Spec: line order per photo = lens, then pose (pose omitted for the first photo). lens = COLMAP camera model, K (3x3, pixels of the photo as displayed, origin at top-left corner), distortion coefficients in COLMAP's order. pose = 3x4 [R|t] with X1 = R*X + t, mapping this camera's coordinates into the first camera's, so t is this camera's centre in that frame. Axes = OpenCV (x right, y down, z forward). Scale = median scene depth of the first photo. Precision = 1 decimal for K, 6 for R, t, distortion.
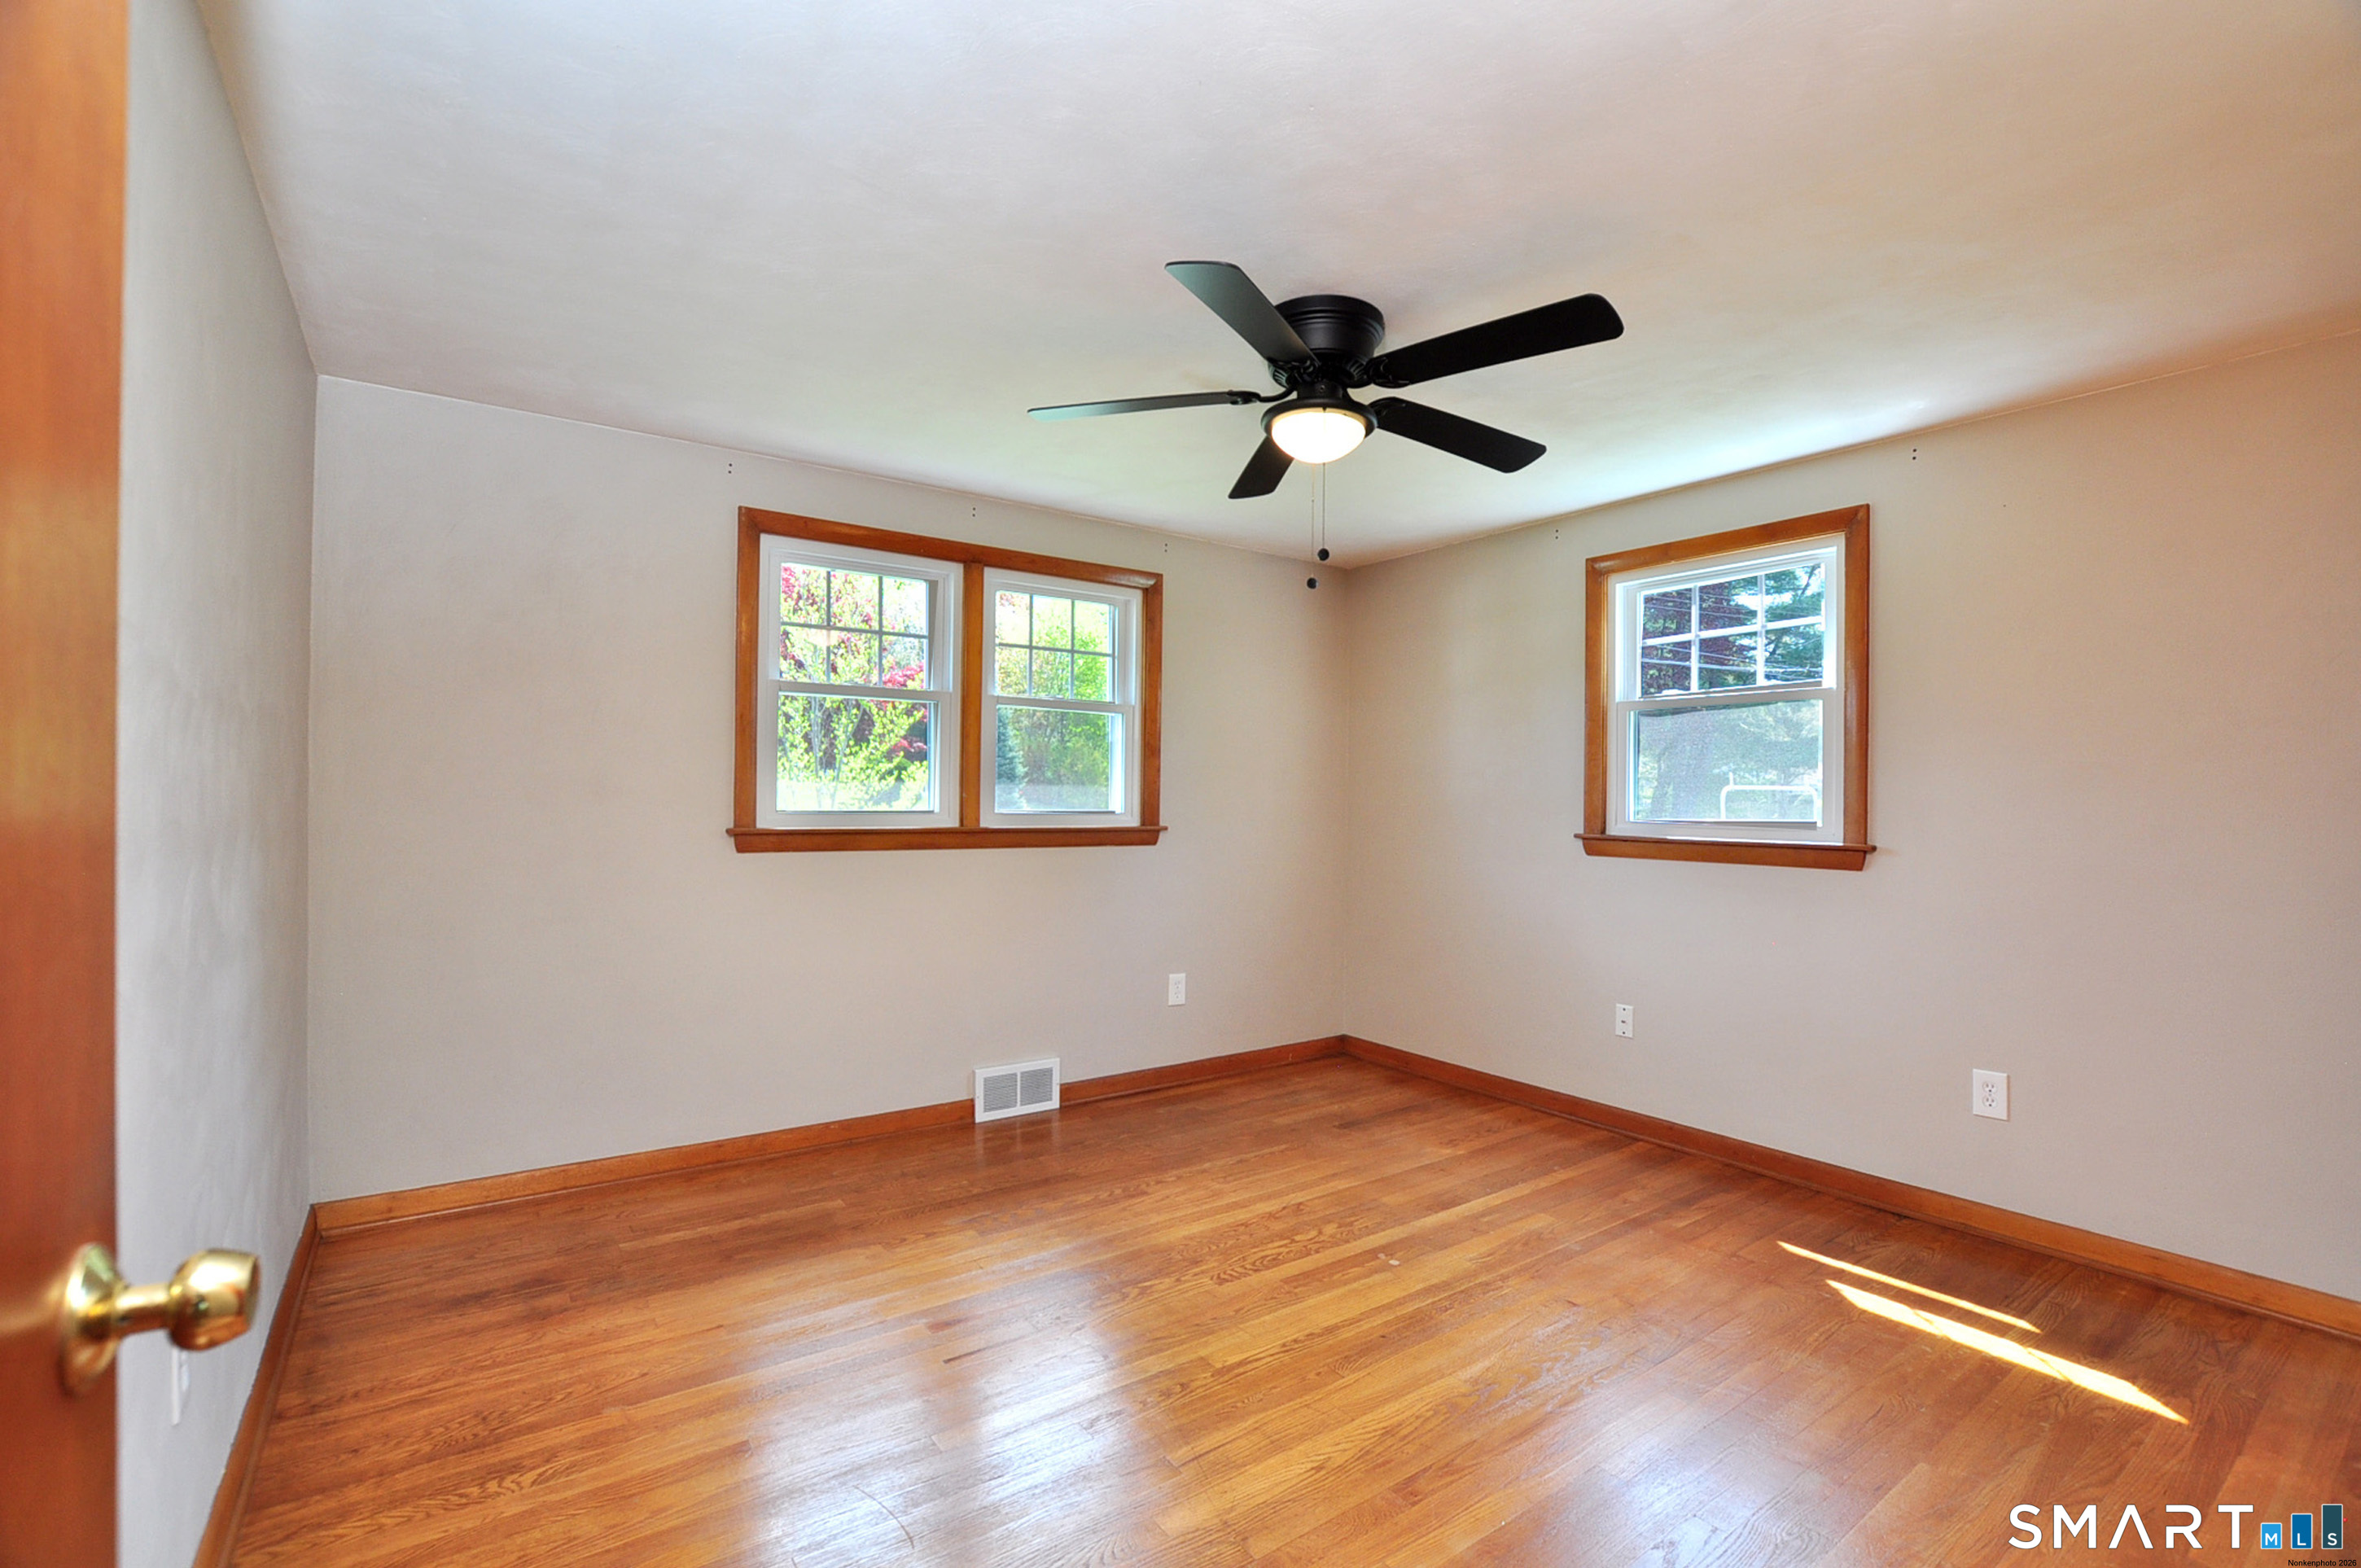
lens RADIAL K [[1029.2, 0, 1164.3], [0, 1029.2, 821.8], [0, 0, 1]] dist [-0.025427, 0.000097]
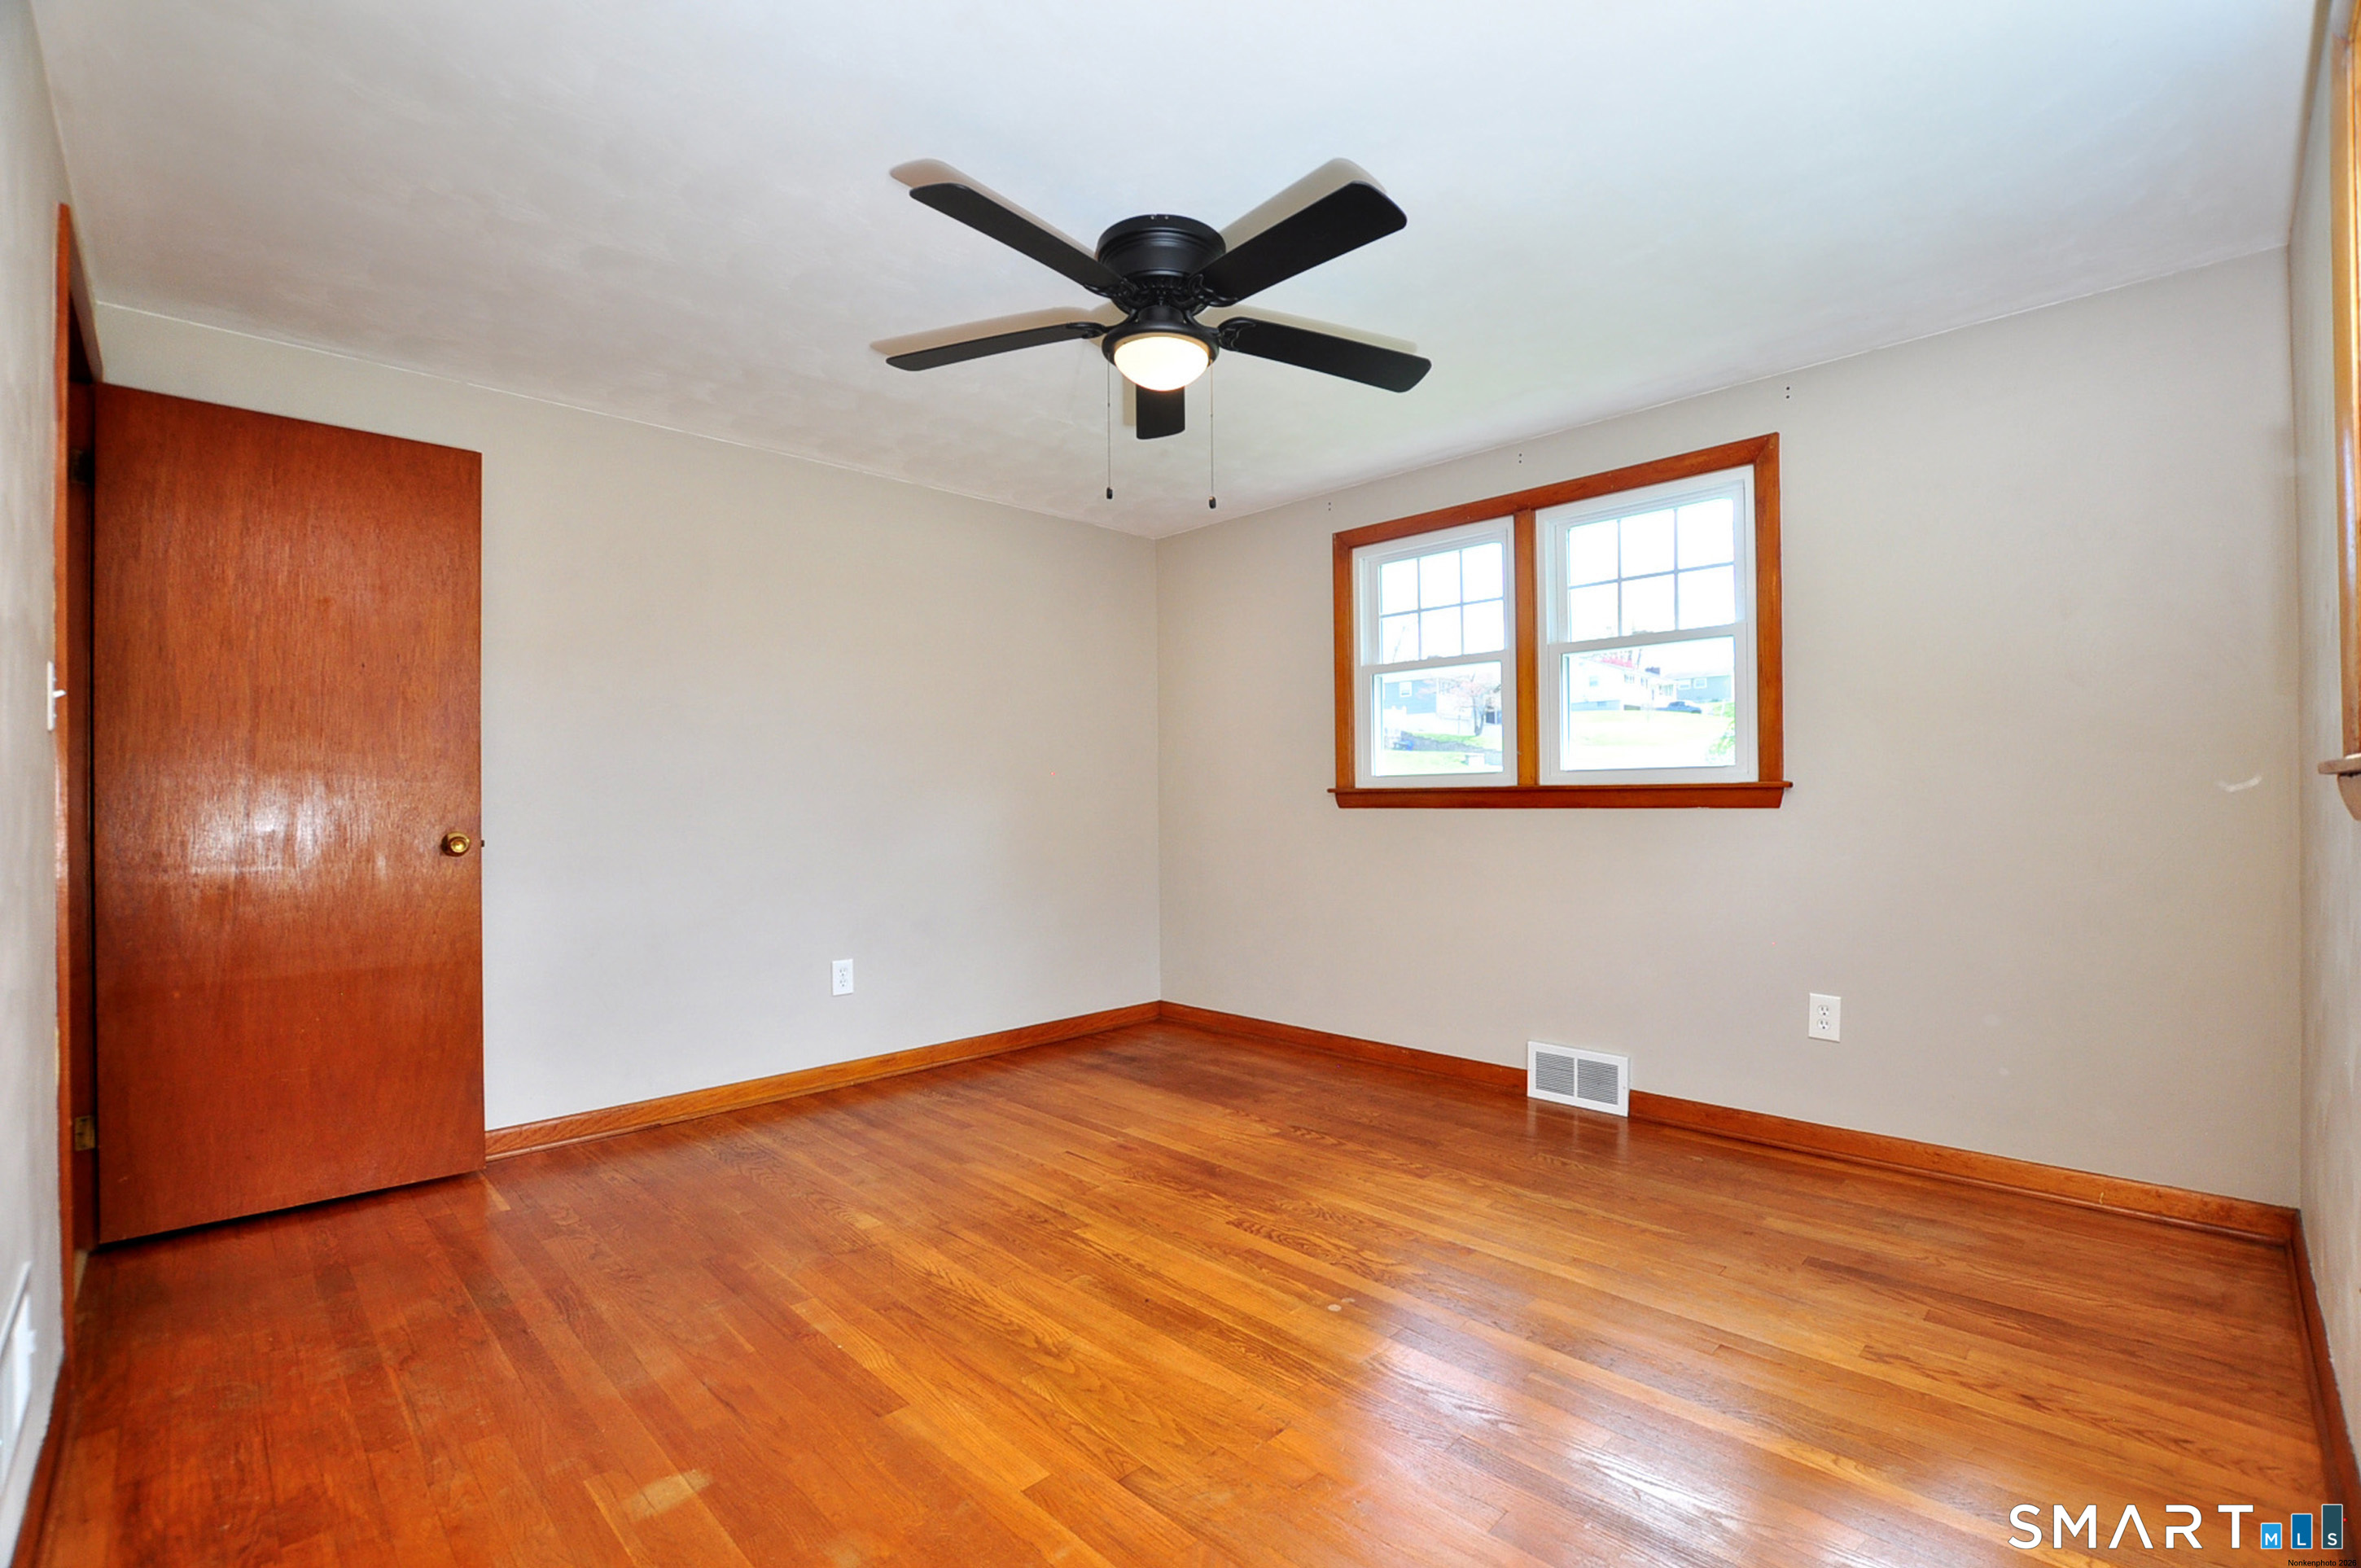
lens RADIAL K [[1029.2, 0, 1194.2], [0, 1029.2, 807.8], [0, 0, 1]] dist [-0.025427, 0.000097]
pose [[0.178301, 0.002215, -0.983974, 0.772370], [-0.002528, 0.999995, 0.001793, 0.027517], [0.983973, 0.002168, 0.178306, 0.578444]]
